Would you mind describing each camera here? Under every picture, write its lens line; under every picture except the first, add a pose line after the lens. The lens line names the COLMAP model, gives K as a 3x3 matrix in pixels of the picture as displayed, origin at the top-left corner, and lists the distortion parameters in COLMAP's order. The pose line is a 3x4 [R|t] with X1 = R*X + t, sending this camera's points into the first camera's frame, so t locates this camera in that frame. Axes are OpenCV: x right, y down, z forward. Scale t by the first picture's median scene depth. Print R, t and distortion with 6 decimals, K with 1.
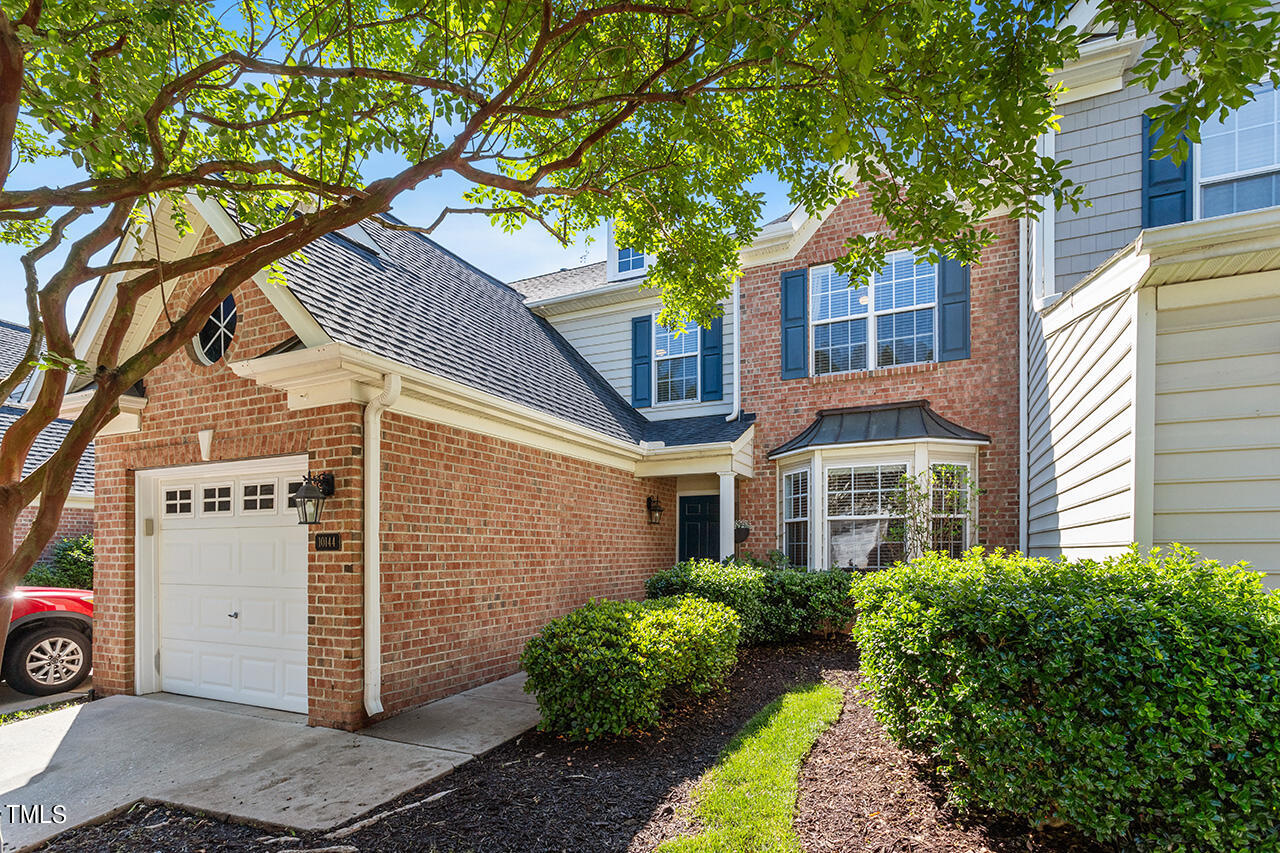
lens RADIAL K [[647.7, 0, 640.3], [0, 647.7, 547.8], [0, 0, 1]] dist [0.000123, 0.000161]
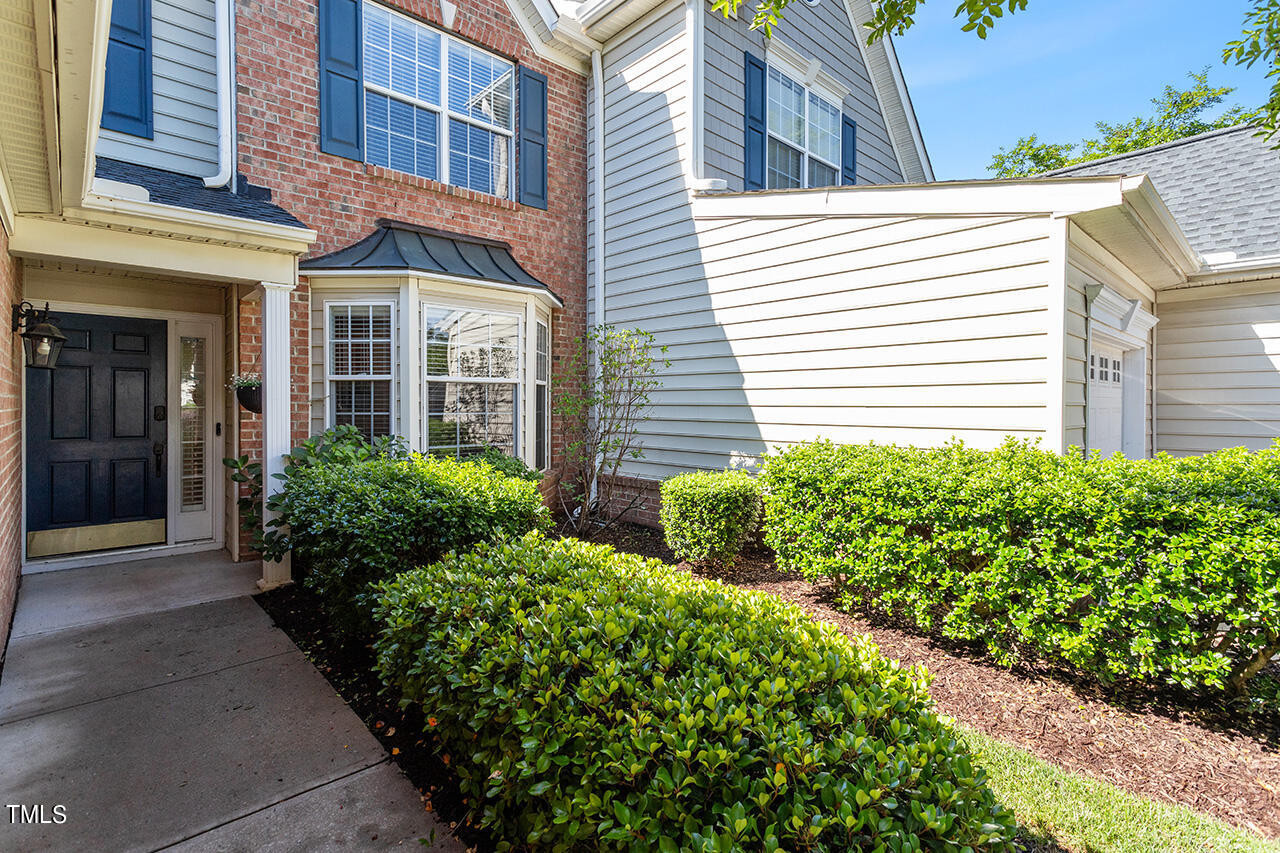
lens RADIAL K [[606.5, 0, 642.1], [0, 606.5, 407.2], [0, 0, 1]] dist [0.001966, 0.000477]
pose [[0.365678, -0.002416, 0.930738, -0.242800], [-0.007417, 0.999957, 0.005510, -0.021088], [-0.930712, -0.008918, 0.365645, 0.570976]]
